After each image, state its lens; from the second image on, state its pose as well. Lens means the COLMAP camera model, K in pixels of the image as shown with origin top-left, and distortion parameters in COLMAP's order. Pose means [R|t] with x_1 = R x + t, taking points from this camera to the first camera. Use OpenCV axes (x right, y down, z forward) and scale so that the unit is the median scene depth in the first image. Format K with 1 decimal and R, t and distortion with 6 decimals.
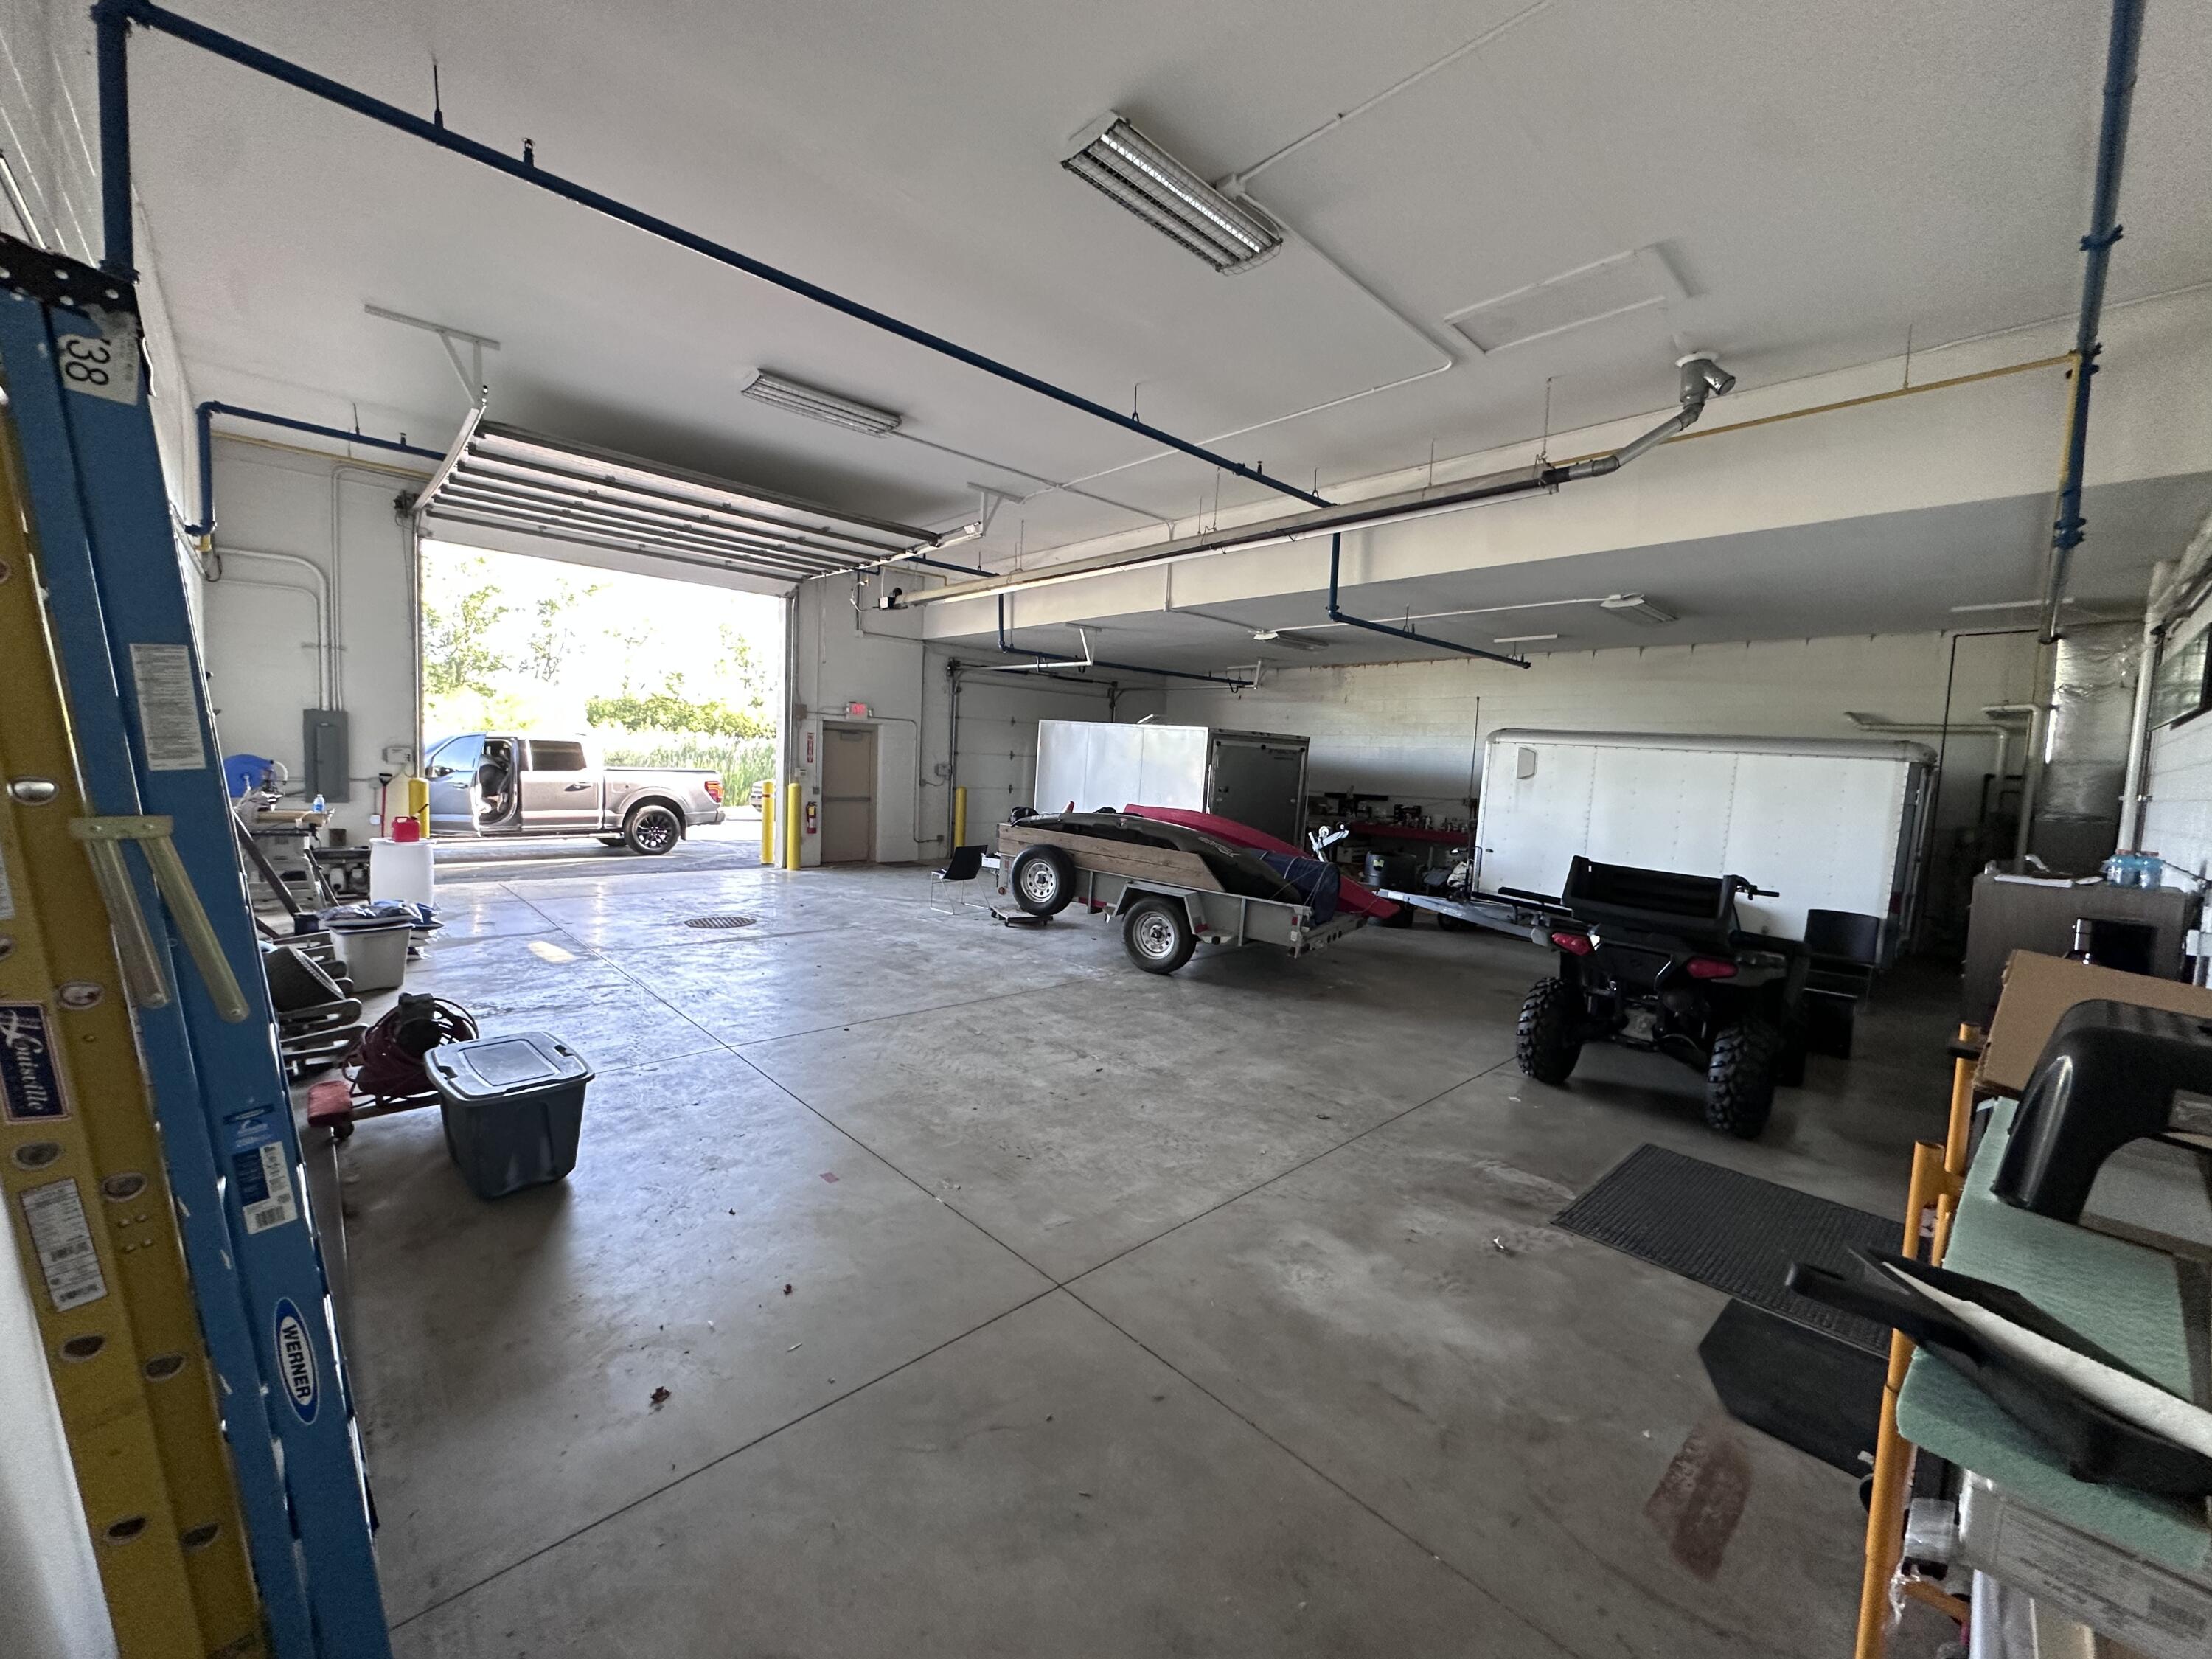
lens RADIAL K [[874.8, 0, 1104.4], [0, 874.8, 821.8], [0, 0, 1]] dist [0.001131, 0.000295]
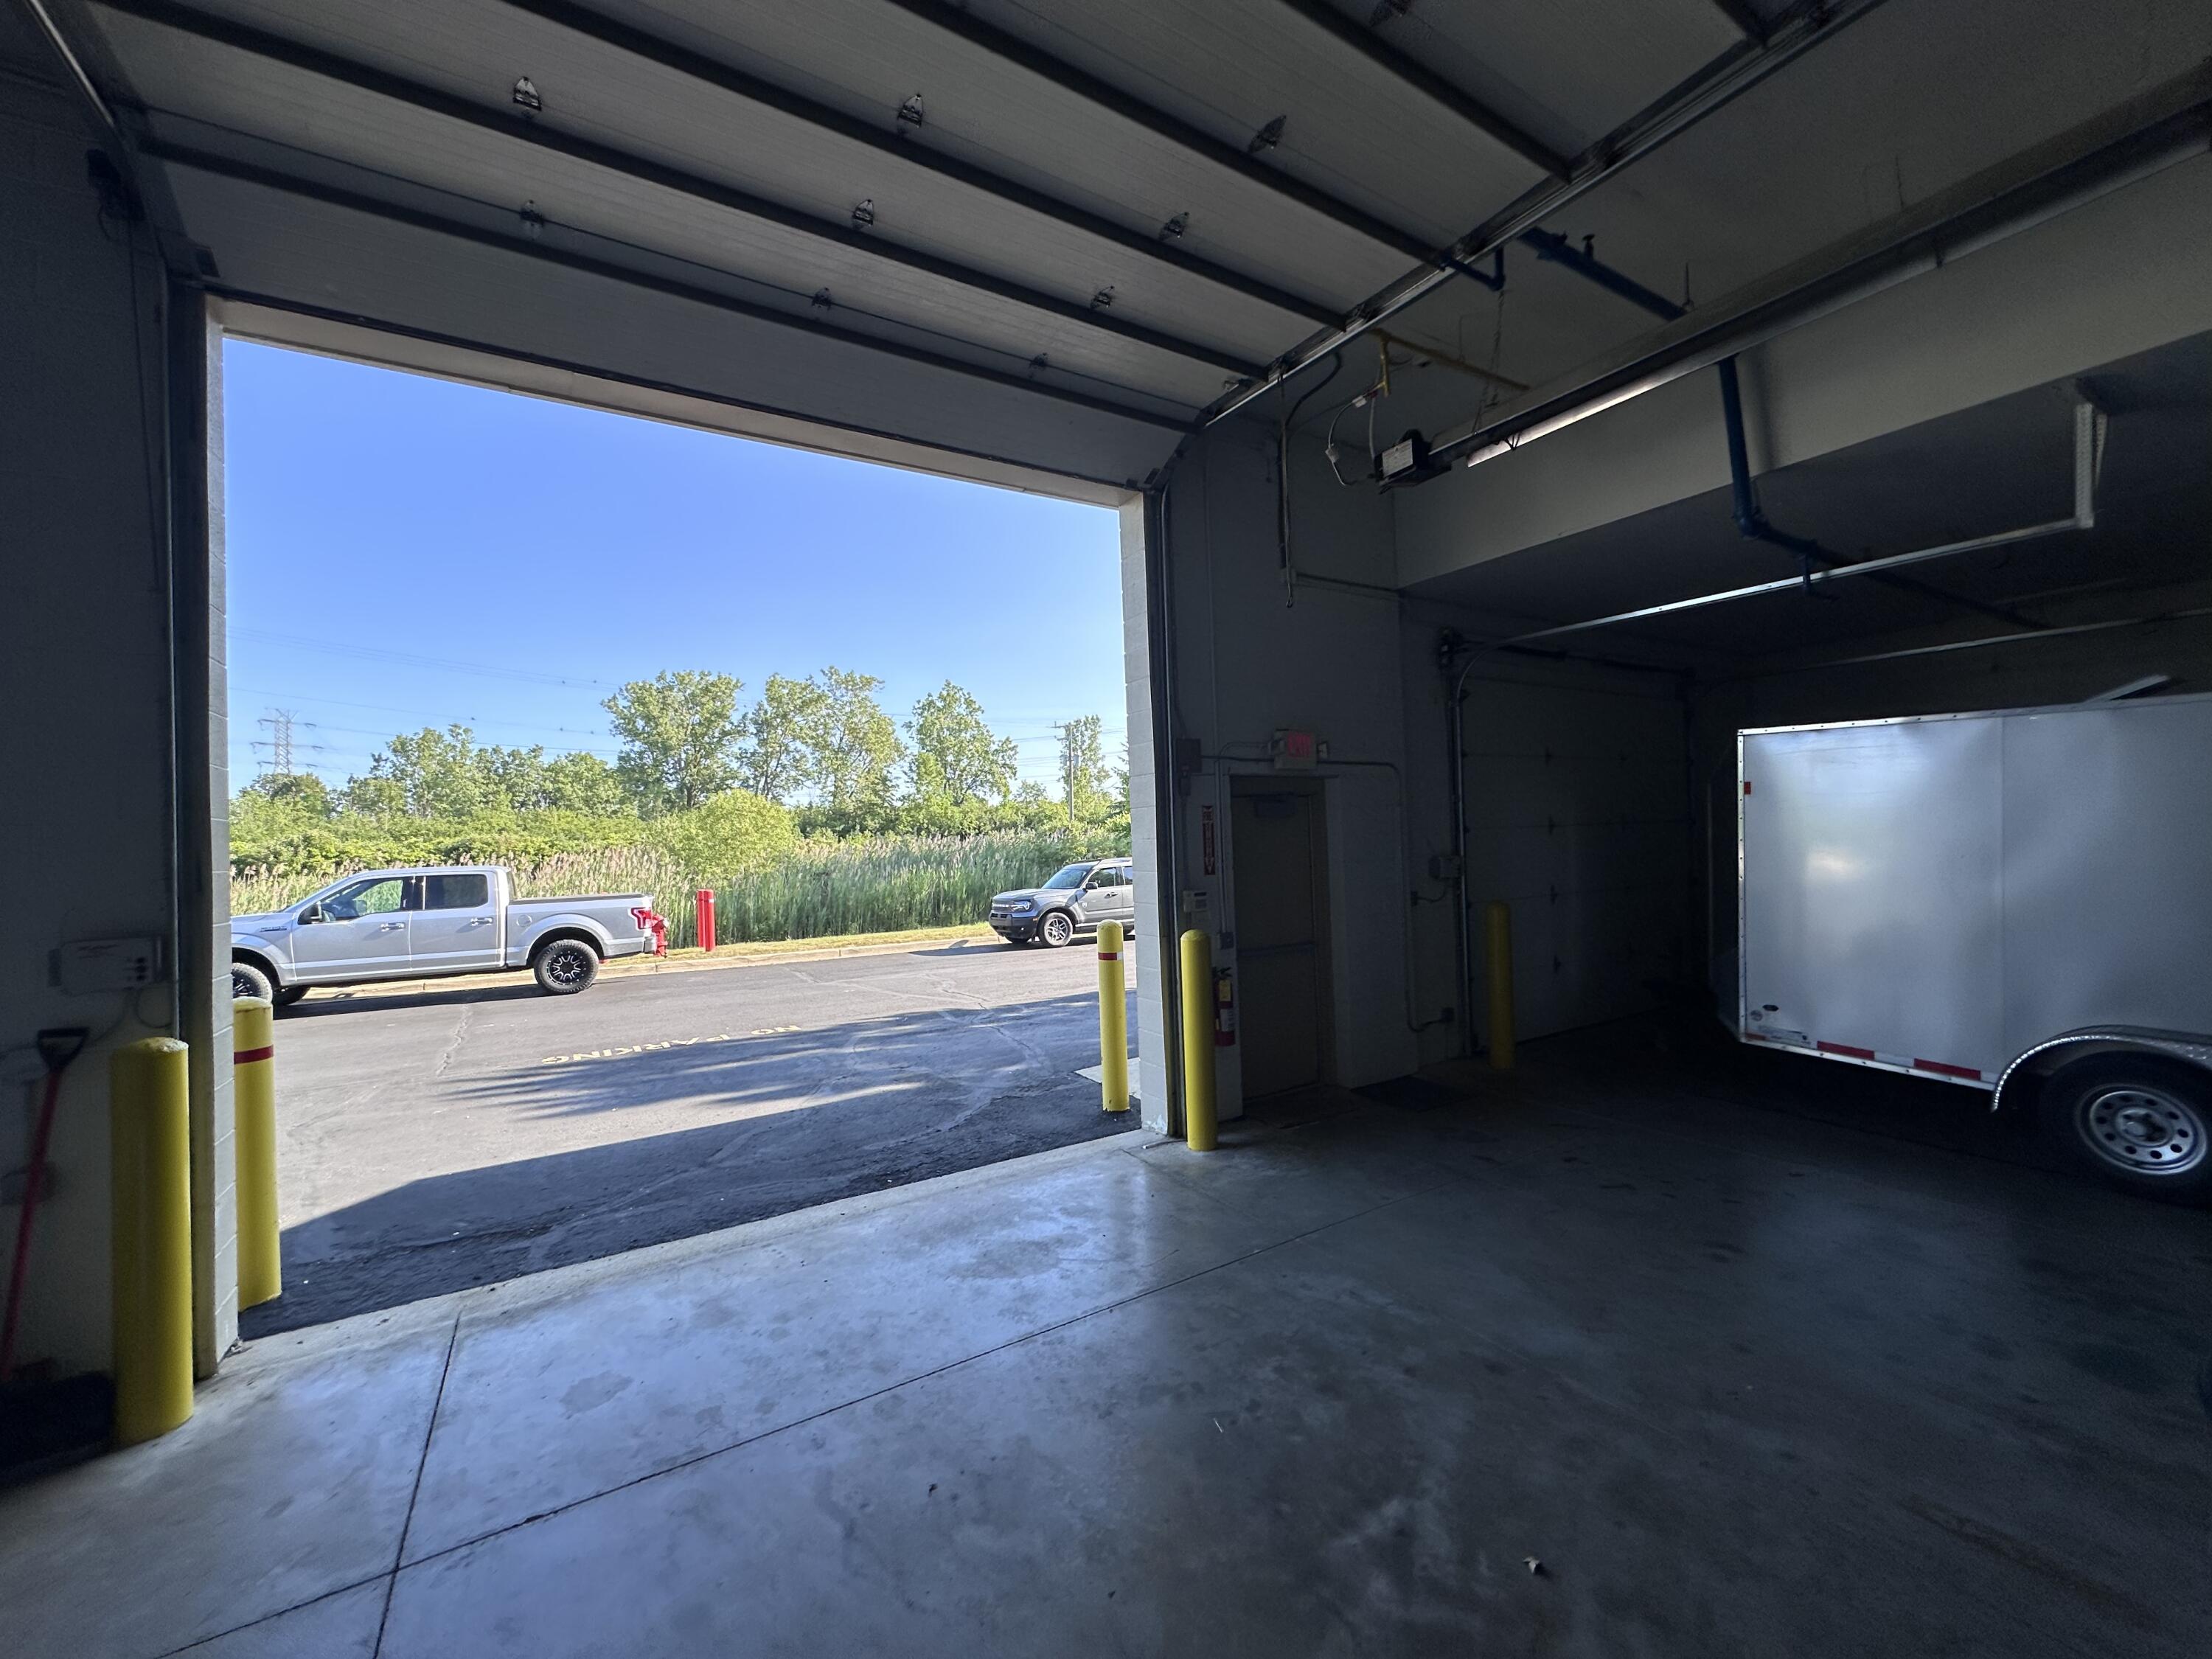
lens RADIAL K [[874.8, 0, 1104.9], [0, 874.8, 827.2], [0, 0, 1]] dist [0.001131, 0.000295]
pose [[0.976331, -0.078311, -0.201608, -0.264638], [0.060959, 0.993993, -0.090890, -0.049206], [0.207514, 0.076449, 0.975240, 0.509090]]
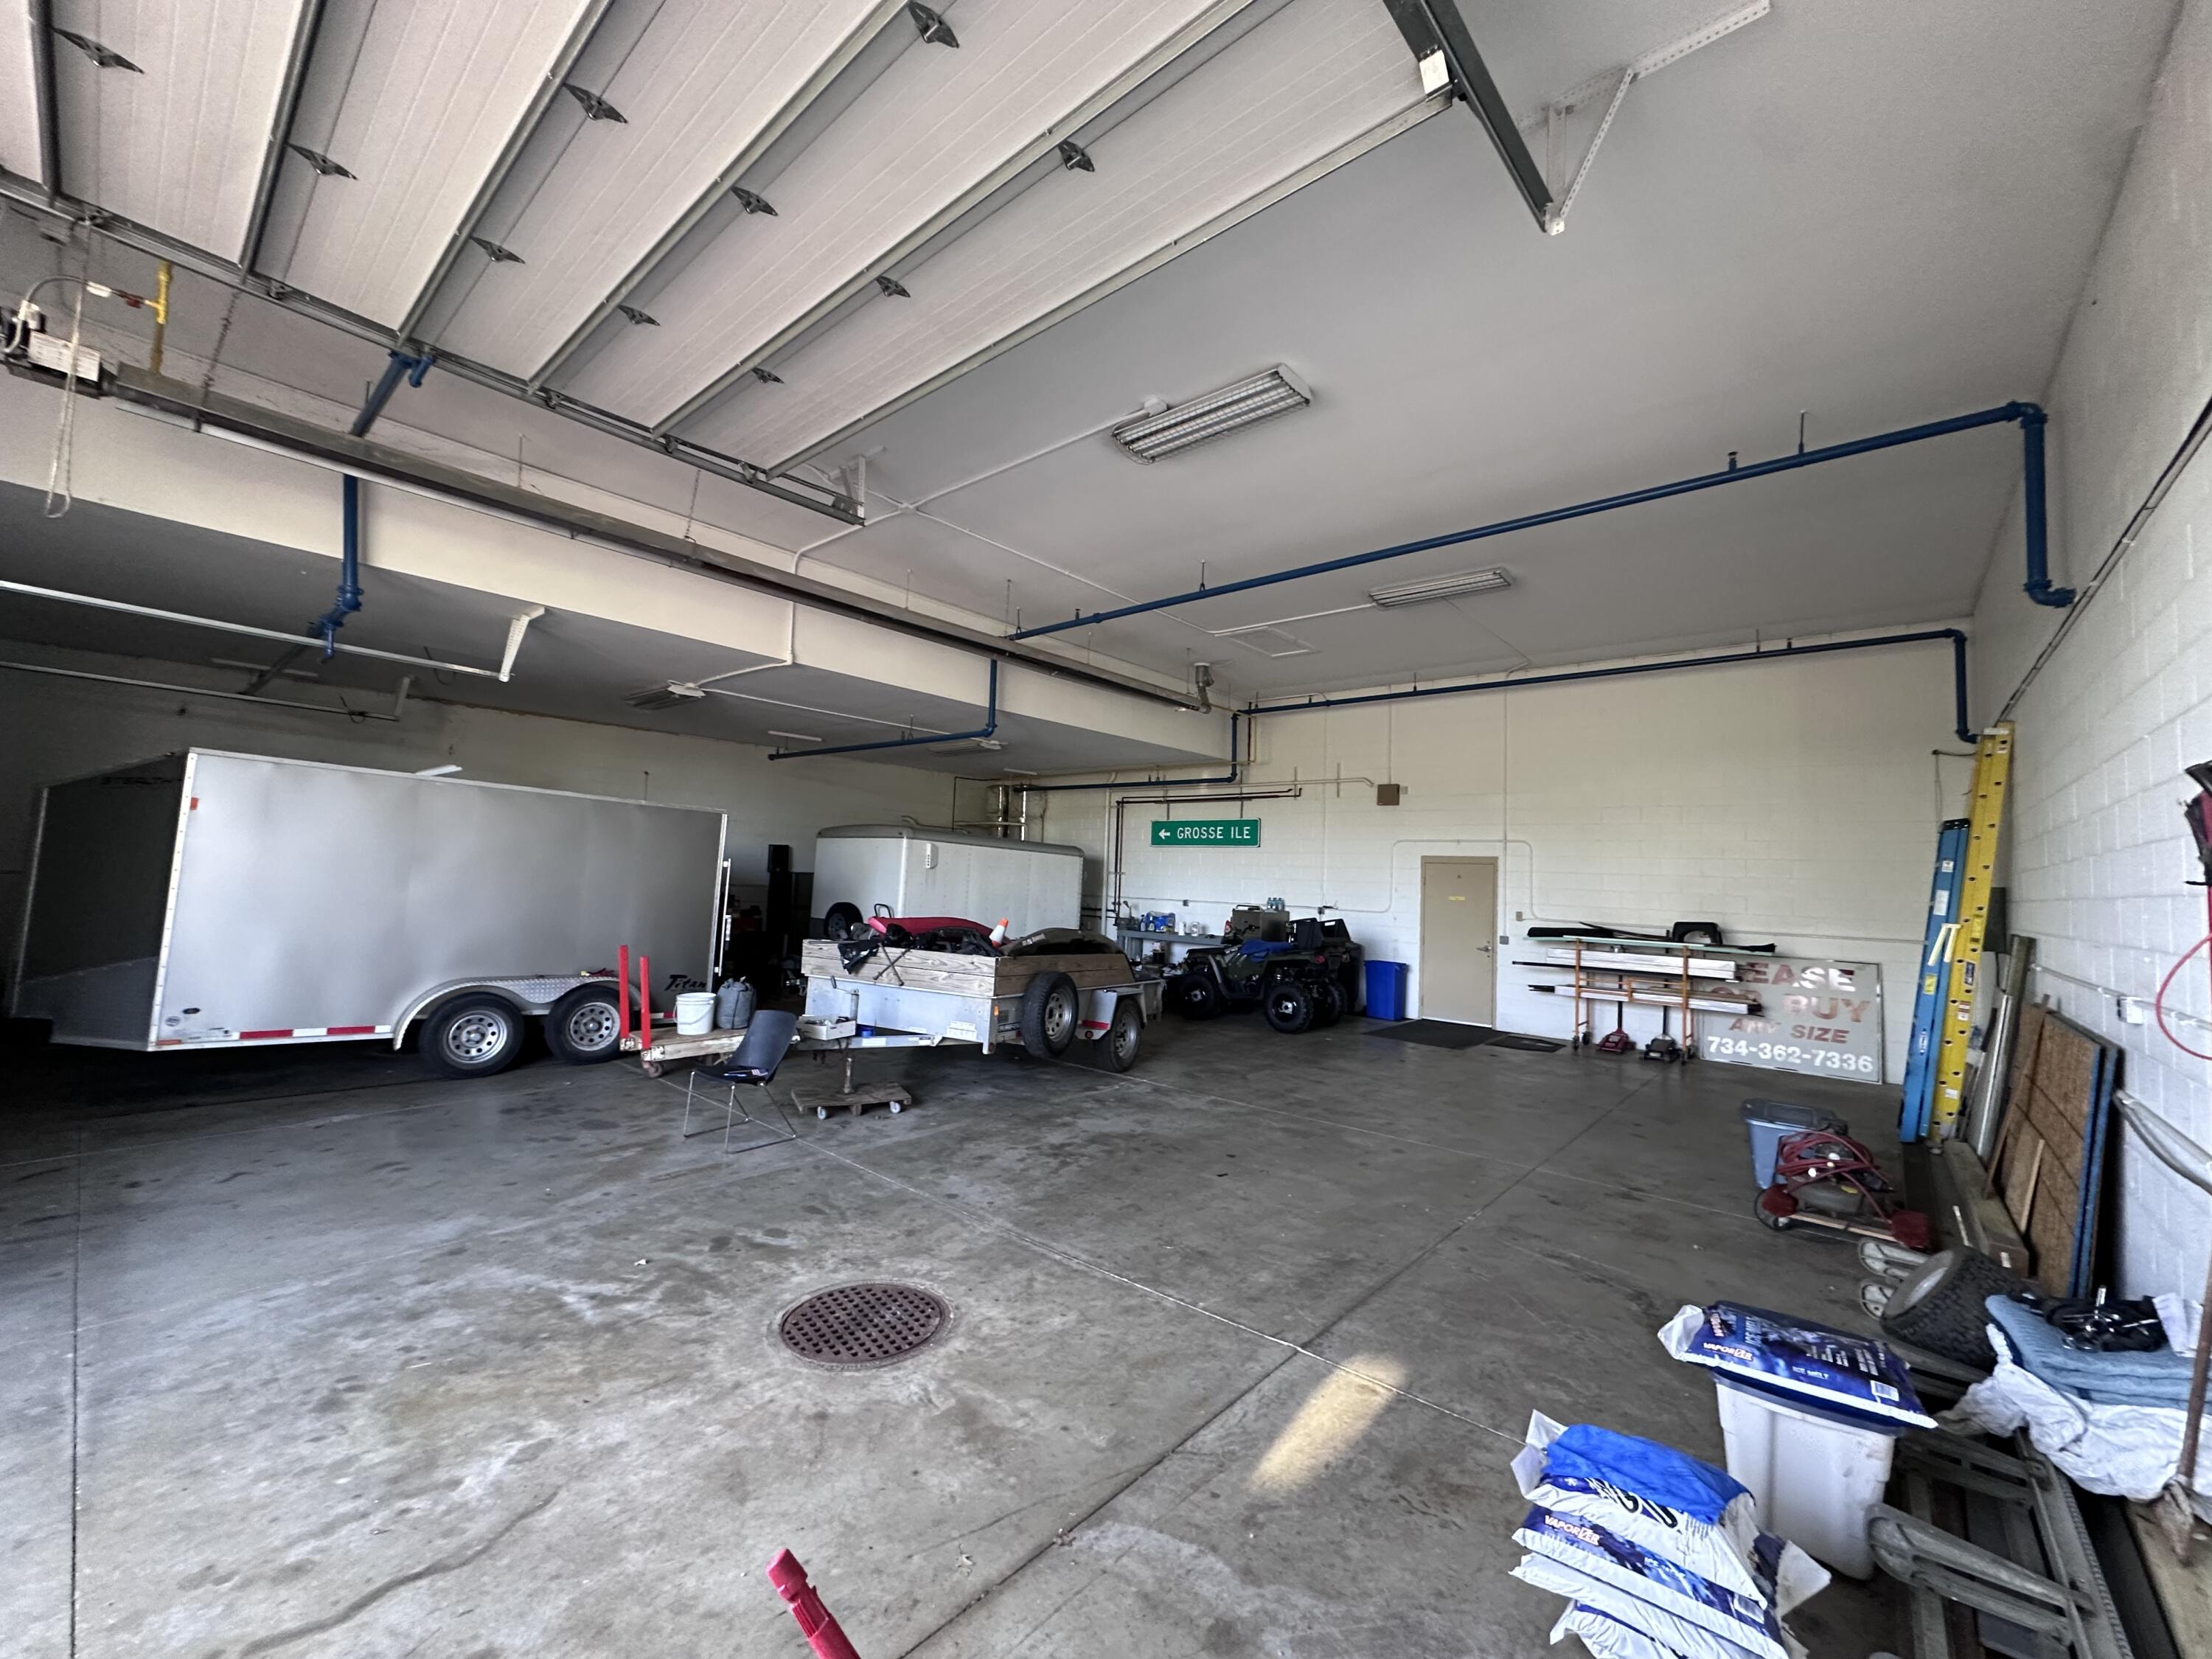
lens RADIAL K [[874.8, 0, 1105.8], [0, 874.8, 830.4], [0, 0, 1]] dist [0.001131, 0.000295]
pose [[-0.098247, 0.011360, 0.995097, -0.511448], [0.025005, 0.999647, -0.008943, -0.057475], [-0.994848, 0.024004, -0.098497, 0.563276]]
